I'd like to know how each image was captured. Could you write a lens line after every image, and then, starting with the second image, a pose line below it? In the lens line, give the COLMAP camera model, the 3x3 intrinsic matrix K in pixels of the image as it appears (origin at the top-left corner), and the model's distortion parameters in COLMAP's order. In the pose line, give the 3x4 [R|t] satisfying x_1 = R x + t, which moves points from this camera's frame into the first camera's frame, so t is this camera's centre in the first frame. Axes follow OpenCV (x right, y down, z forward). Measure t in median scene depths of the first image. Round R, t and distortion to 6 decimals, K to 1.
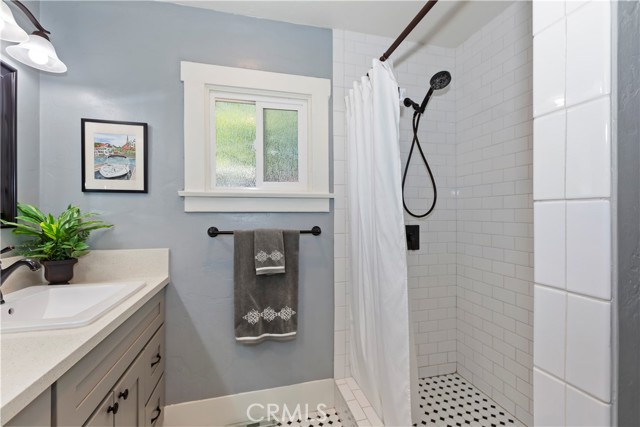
lens RADIAL K [[288.6, 0, 322.2], [0, 288.6, 212.3], [0, 0, 1]] dist [0.001394, -0.000151]
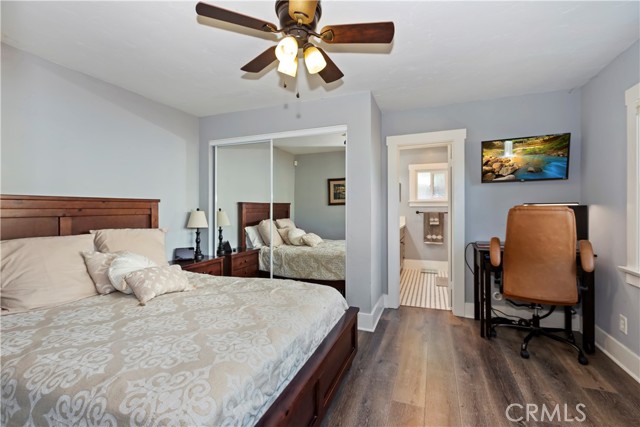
lens RADIAL K [[288.6, 0, 316.5], [0, 288.6, 211.8], [0, 0, 1]] dist [0.001394, -0.000151]
pose [[0.800788, 0.006347, -0.598914, 0.751743], [-0.000027, 0.999944, 0.010561, 0.024595], [0.598947, -0.008441, 0.800744, -2.583060]]
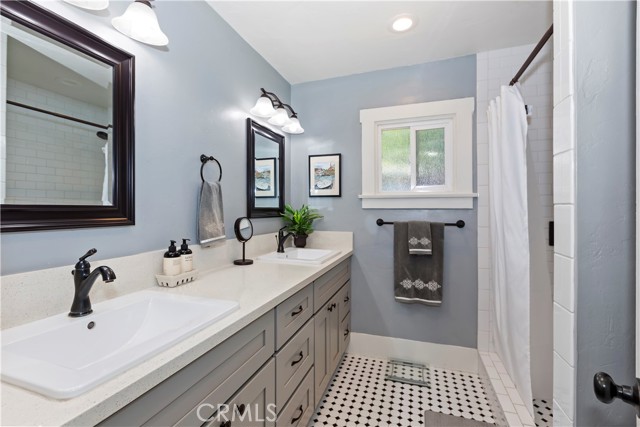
lens RADIAL K [[288.6, 0, 320.5], [0, 288.6, 207.8], [0, 0, 1]] dist [0.001394, -0.000151]
pose [[0.838495, 0.000984, -0.544909, 0.167122], [0.000386, 0.999997, 0.002399, -0.008469], [0.544909, -0.002222, 0.838492, -0.391419]]
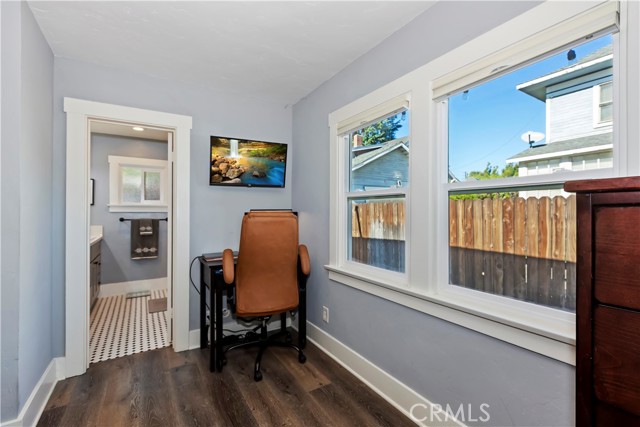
lens RADIAL K [[288.6, 0, 321.2], [0, 288.6, 210.6], [0, 0, 1]] dist [0.001394, -0.000151]
pose [[0.955845, 0.002247, 0.293864, 0.599647], [0.001832, 0.999906, -0.013604, 0.026102], [-0.293867, 0.013541, 0.955751, -2.097371]]
